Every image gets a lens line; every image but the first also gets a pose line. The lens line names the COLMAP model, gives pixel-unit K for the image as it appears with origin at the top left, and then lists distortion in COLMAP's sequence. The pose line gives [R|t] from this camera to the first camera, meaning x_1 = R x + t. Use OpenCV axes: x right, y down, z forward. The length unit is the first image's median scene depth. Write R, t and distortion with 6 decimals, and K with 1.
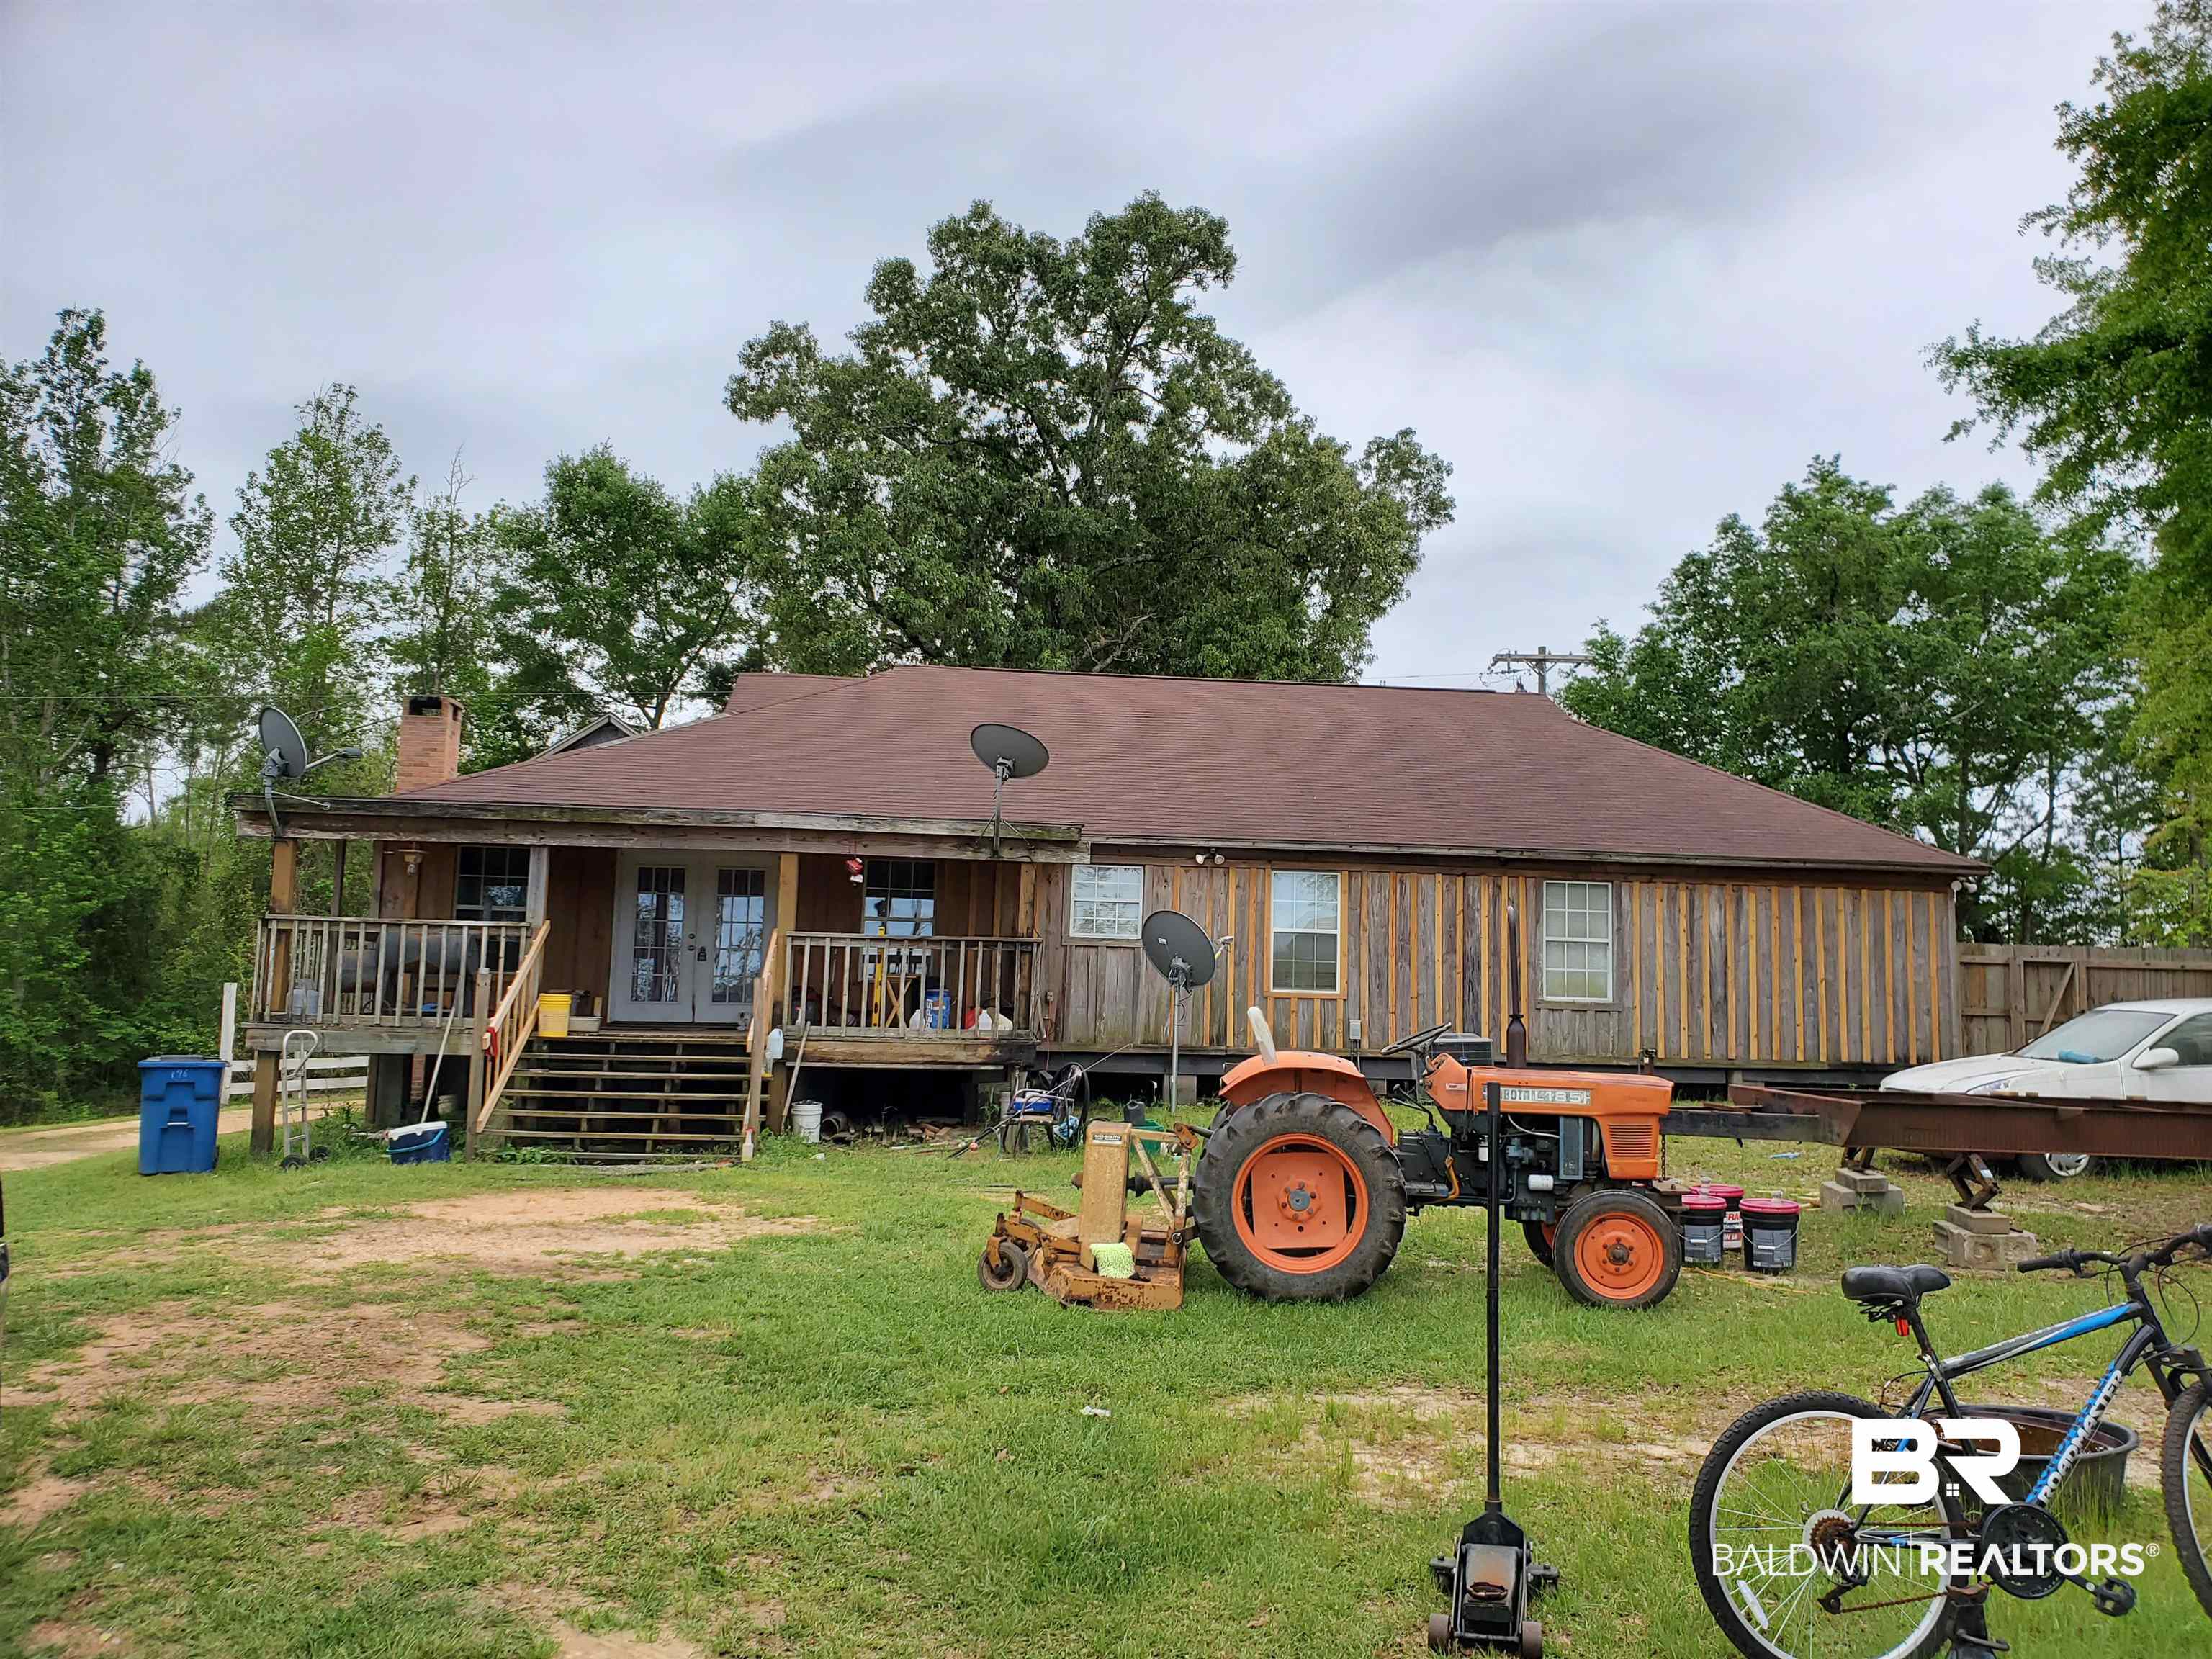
lens RADIAL K [[1766.9, 0, 1106.0], [0, 1766.9, 829.5], [0, 0, 1]] dist [-0.004234, -0.005404]
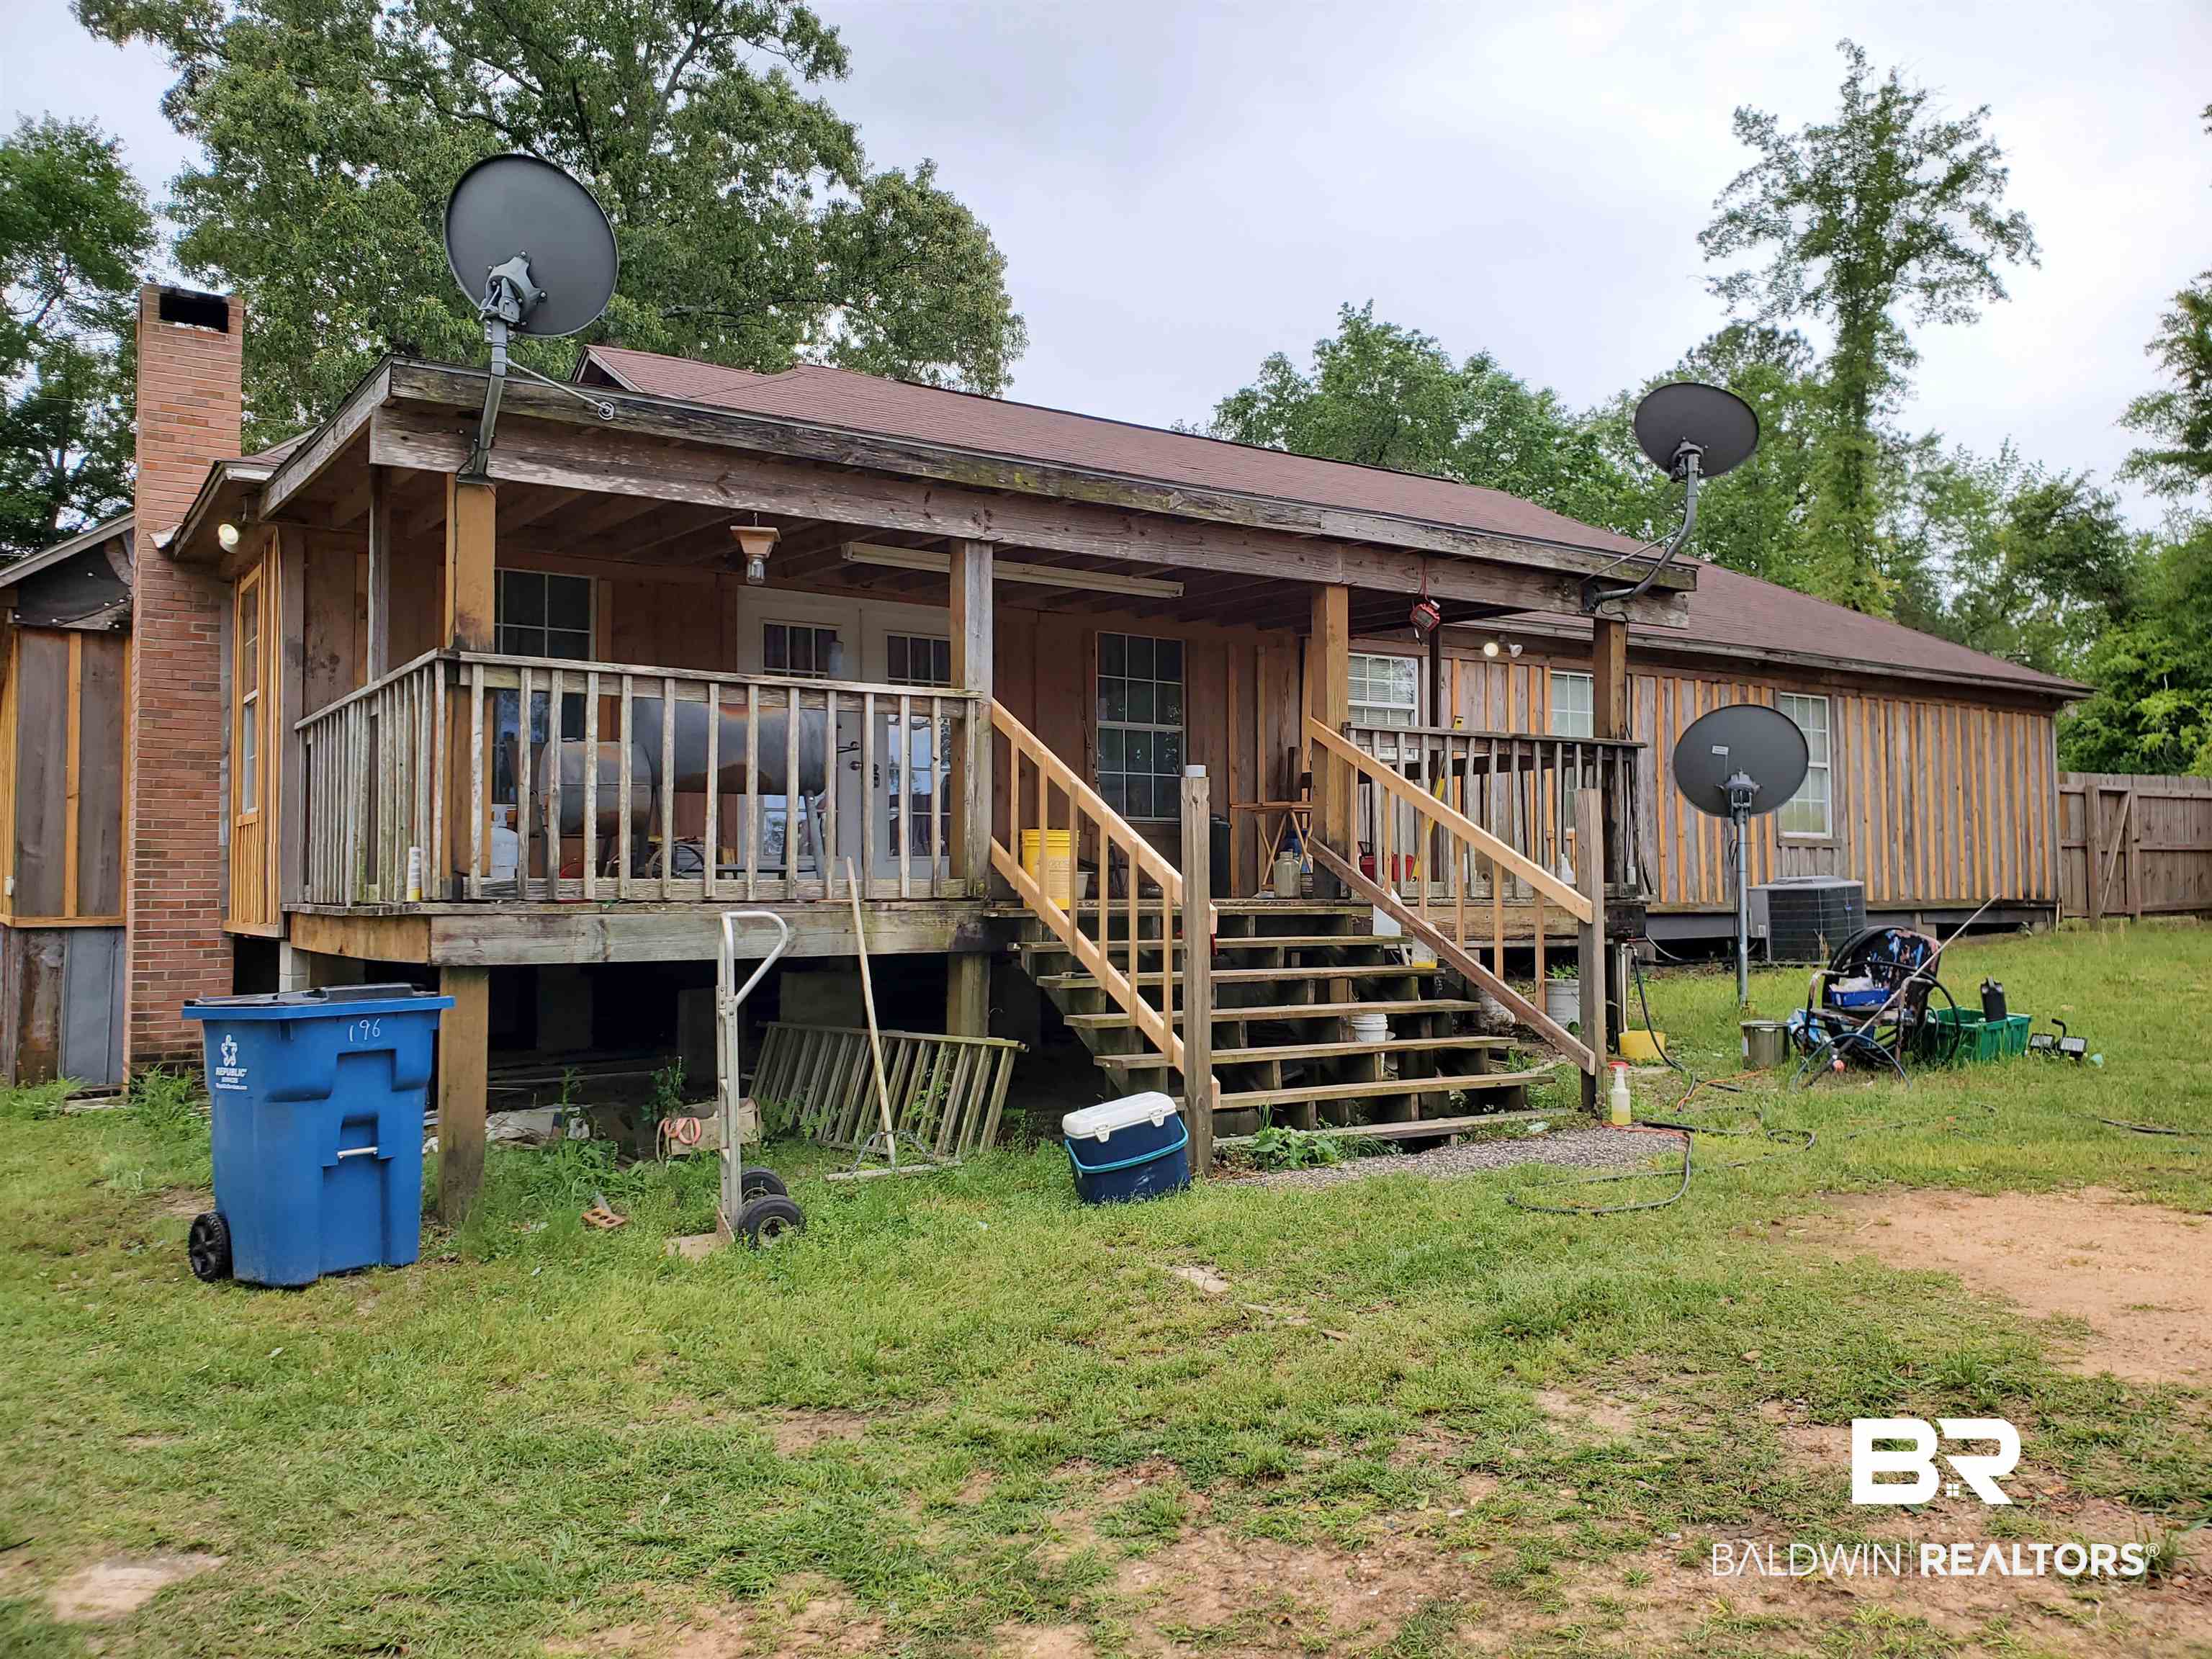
lens RADIAL K [[1766.9, 0, 1106.0], [0, 1766.9, 829.5], [0, 0, 1]] dist [-0.004234, -0.005404]
pose [[0.870560, -0.012289, 0.491909, -0.438372], [-0.020631, 0.997898, 0.061441, 0.048798], [-0.491630, -0.063636, 0.868476, 0.432198]]
